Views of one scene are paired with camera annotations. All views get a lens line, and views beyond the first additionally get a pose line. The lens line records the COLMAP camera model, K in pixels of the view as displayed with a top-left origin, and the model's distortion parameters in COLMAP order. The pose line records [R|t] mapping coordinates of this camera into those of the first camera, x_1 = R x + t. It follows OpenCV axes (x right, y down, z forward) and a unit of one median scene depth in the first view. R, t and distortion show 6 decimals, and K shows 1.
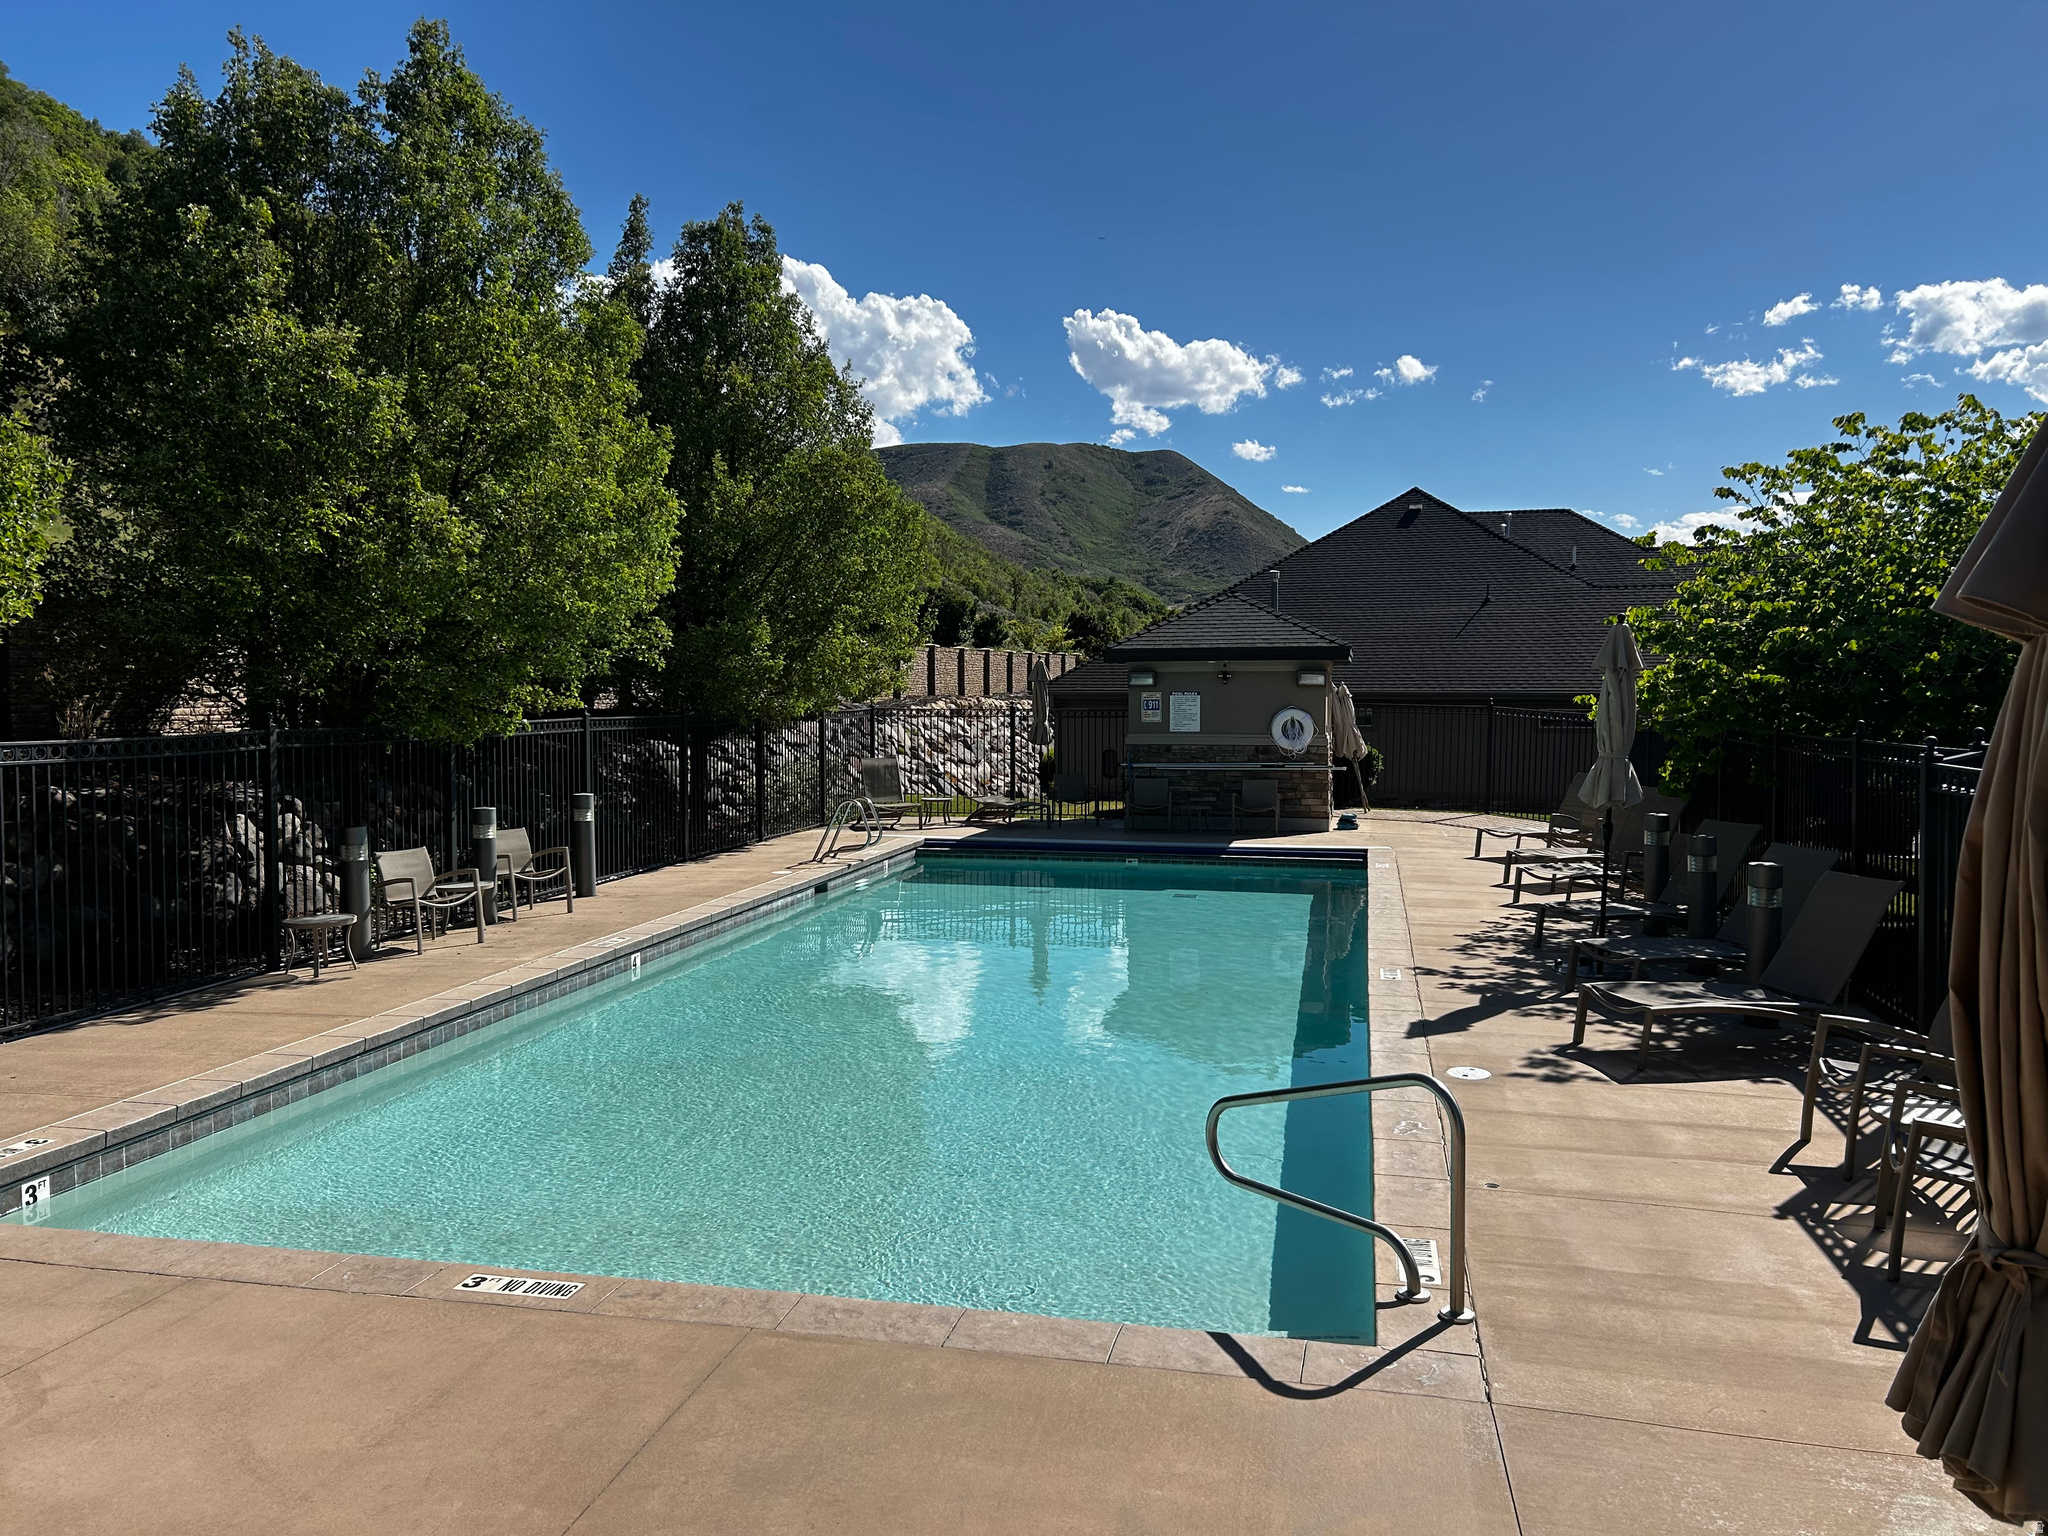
lens RADIAL K [[1526.5, 0, 1027.4], [0, 1526.5, 768.2], [0, 0, 1]] dist [-0.004504, -0.016608]
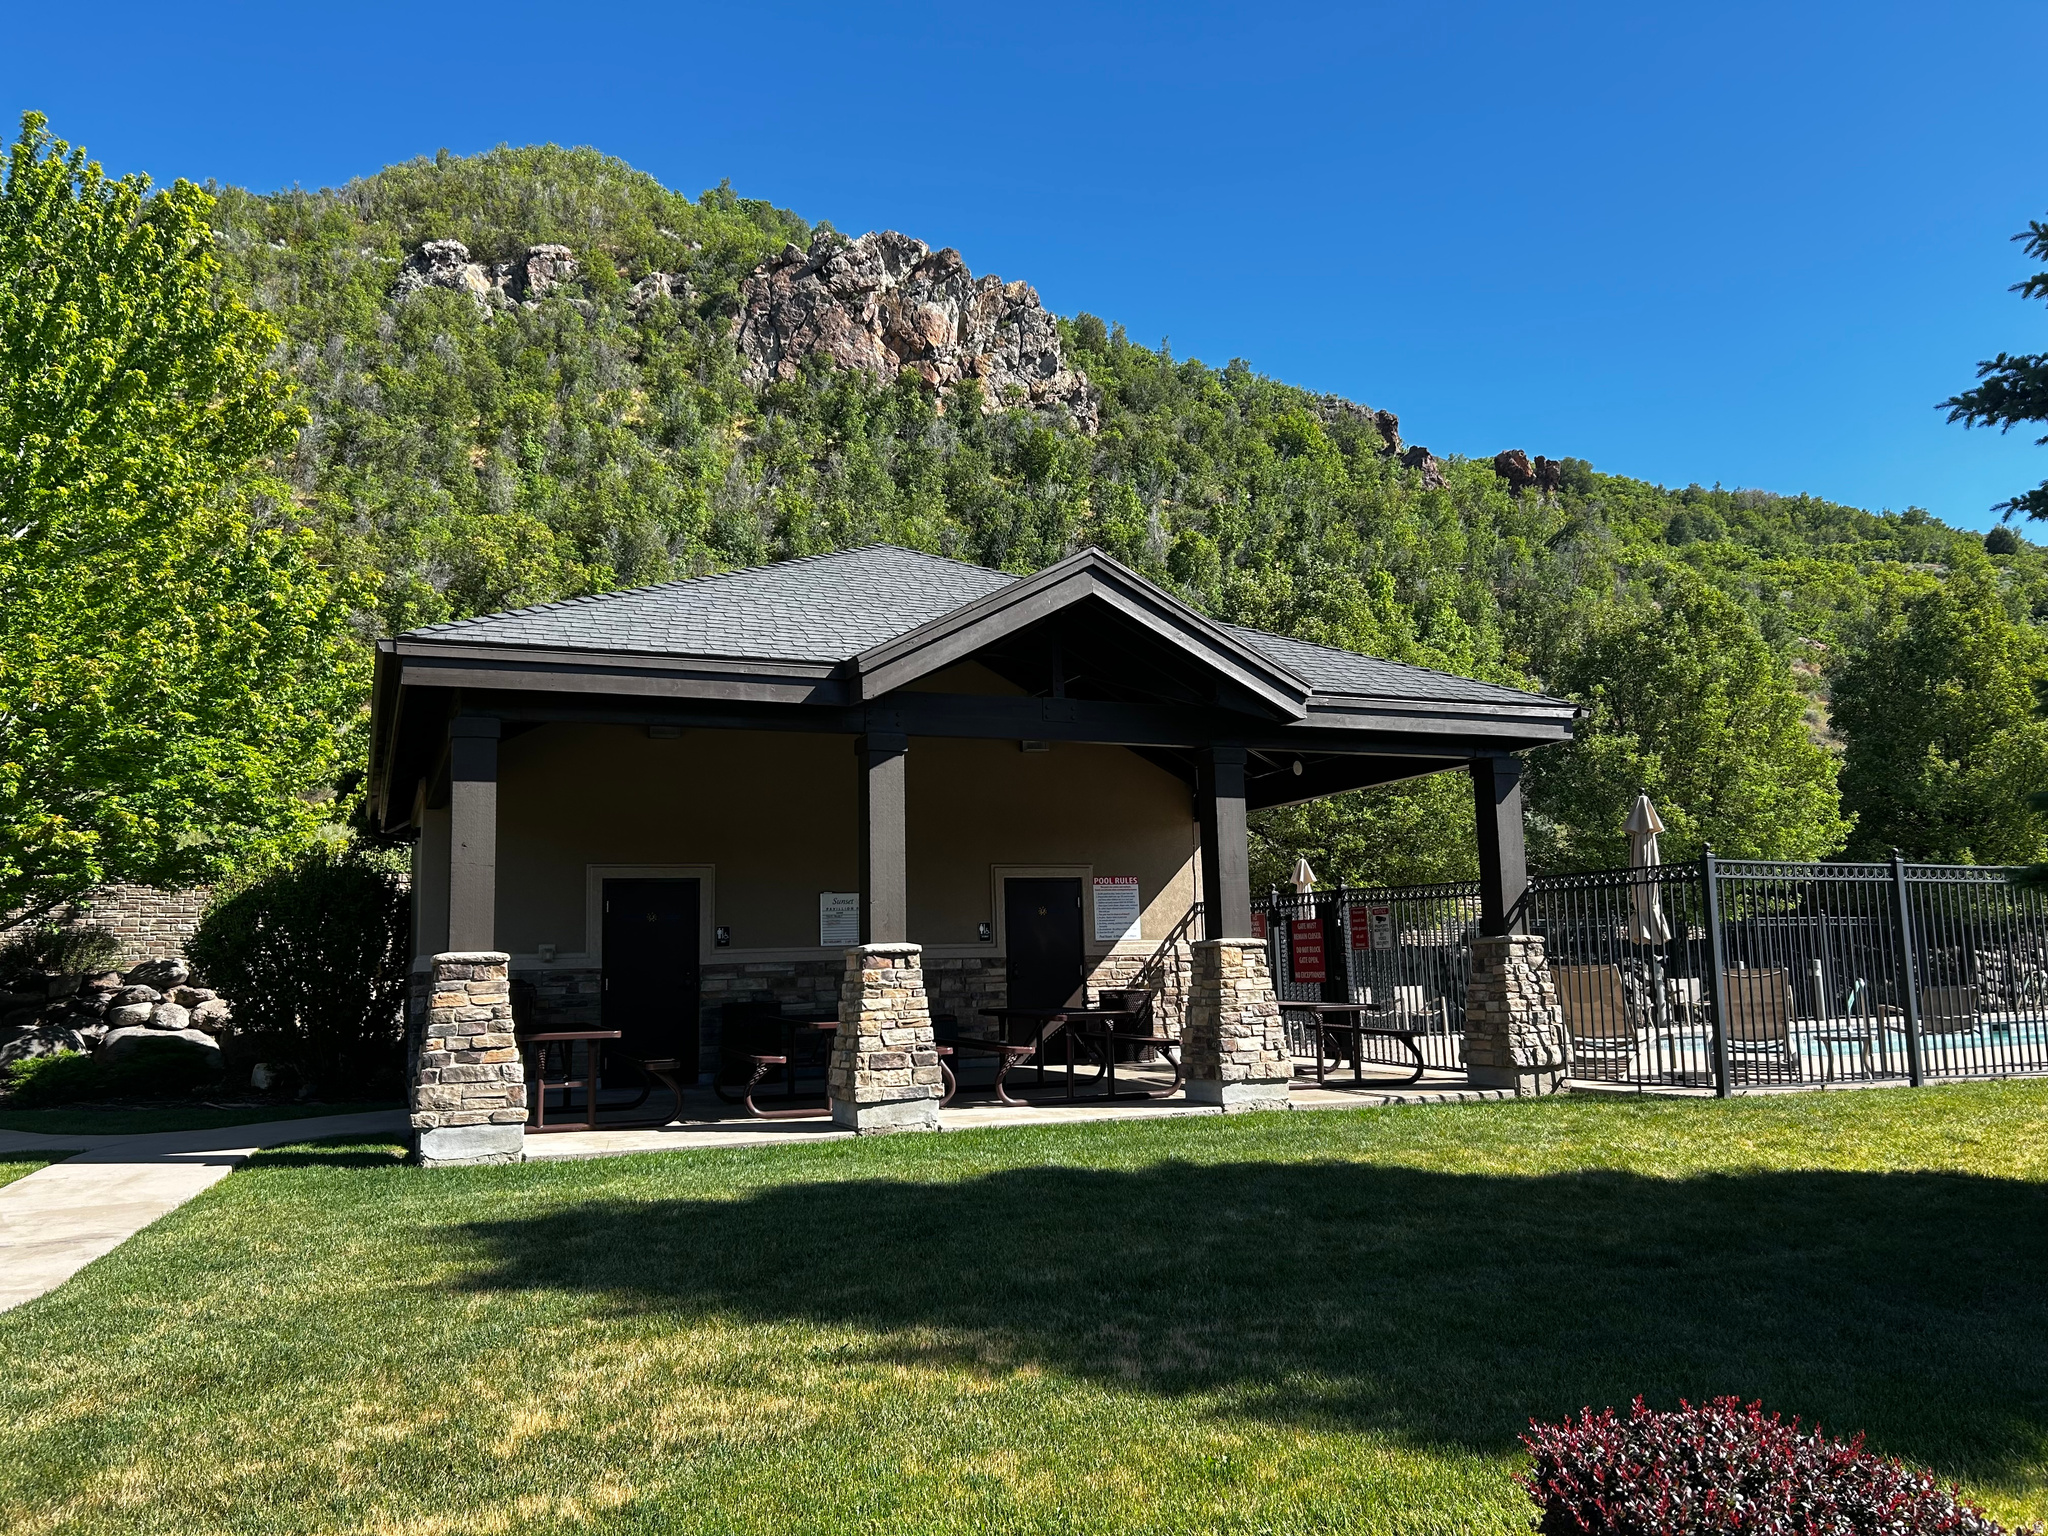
lens RADIAL K [[1526.5, 0, 1024.9], [0, 1526.5, 772.6], [0, 0, 1]] dist [-0.004504, -0.016608]
pose [[0.568206, -0.129565, -0.812622, 0.852337], [-0.020374, 0.985009, -0.171296, 0.165469], [0.822634, 0.113888, 0.557049, -0.969834]]
